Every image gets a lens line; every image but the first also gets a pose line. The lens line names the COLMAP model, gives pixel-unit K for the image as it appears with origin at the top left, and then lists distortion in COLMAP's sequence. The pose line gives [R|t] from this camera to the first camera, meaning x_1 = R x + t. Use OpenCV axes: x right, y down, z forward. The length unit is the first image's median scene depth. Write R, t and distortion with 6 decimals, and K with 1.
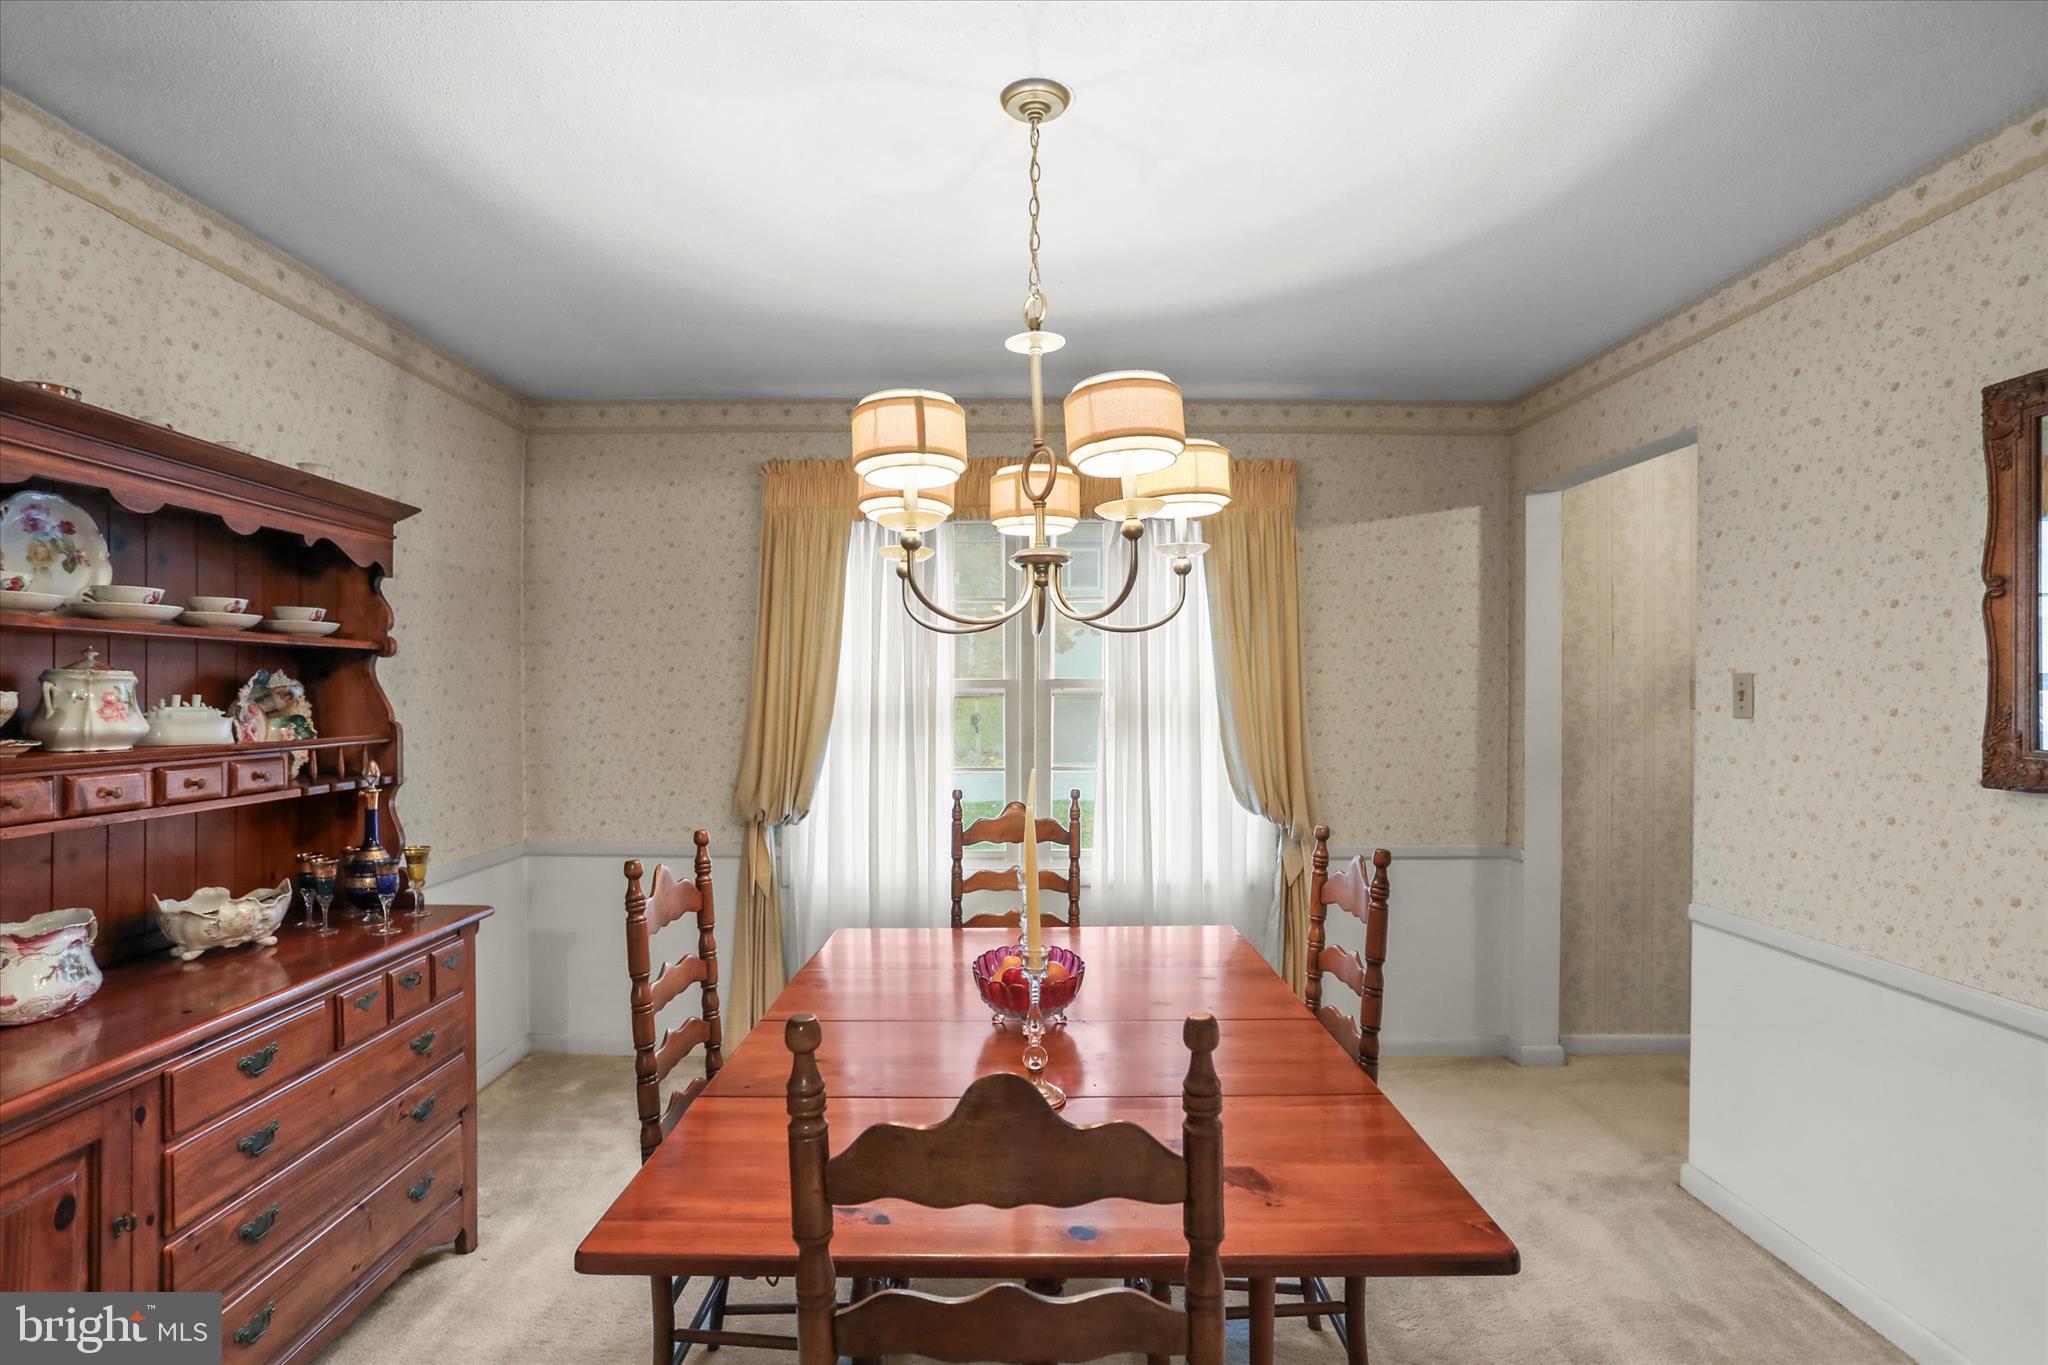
lens RADIAL K [[996.5, 0, 1017.3], [0, 996.5, 679.2], [0, 0, 1]] dist [-0.040342, 0.016743]
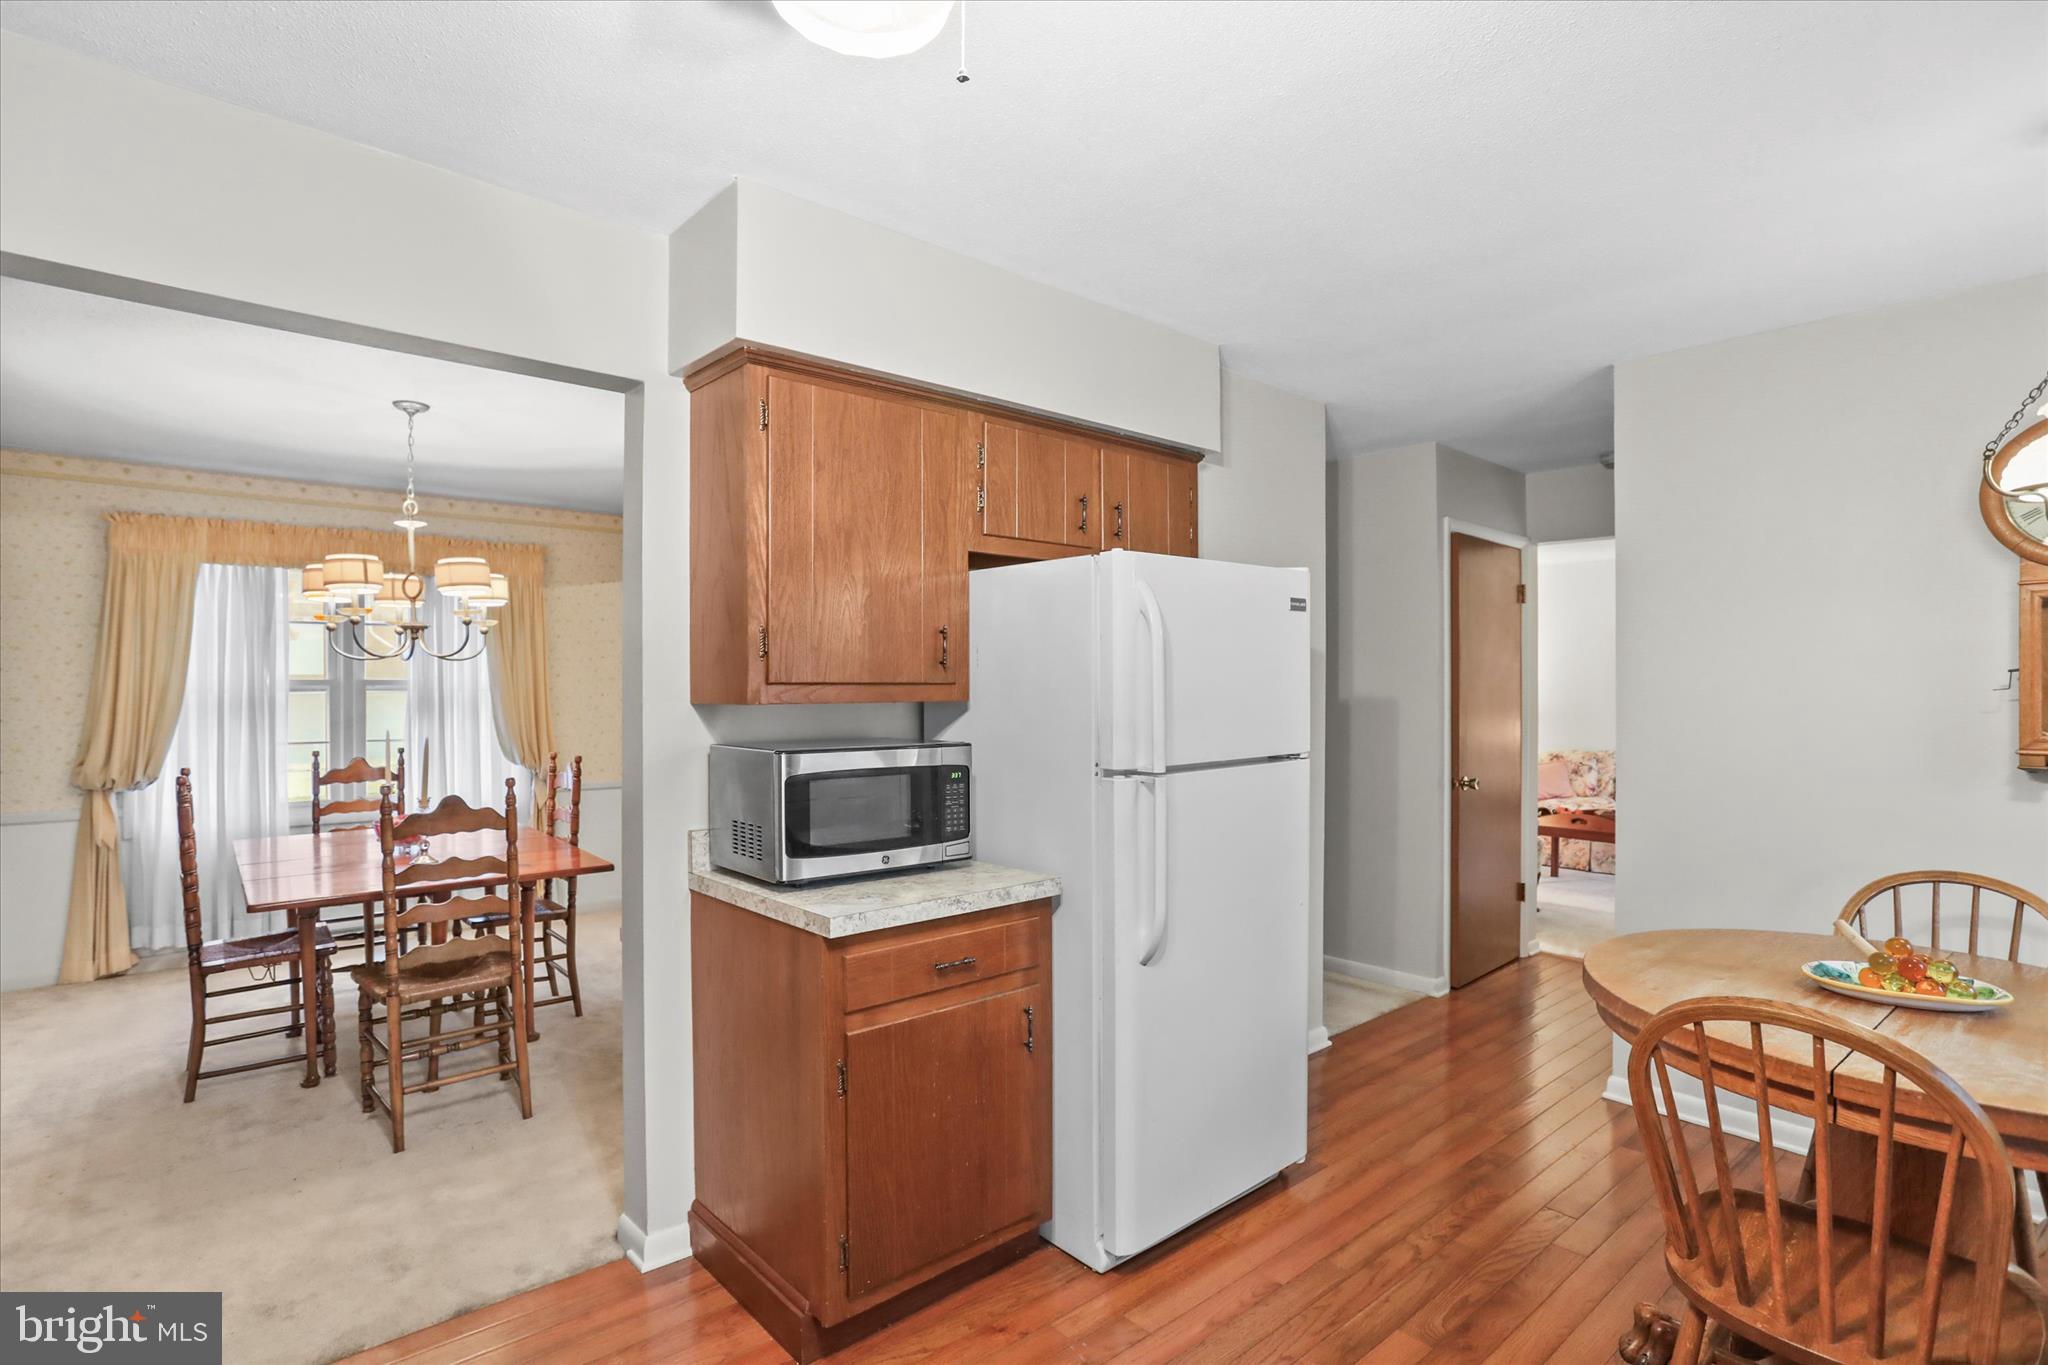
lens RADIAL K [[996.5, 0, 1011.5], [0, 996.5, 700.2], [0, 0, 1]] dist [-0.040342, 0.016743]
pose [[0.757516, -0.006878, 0.652781, -0.197949], [-0.009919, 0.999708, 0.022044, -0.011600], [-0.652742, -0.023174, 0.757226, -0.740792]]
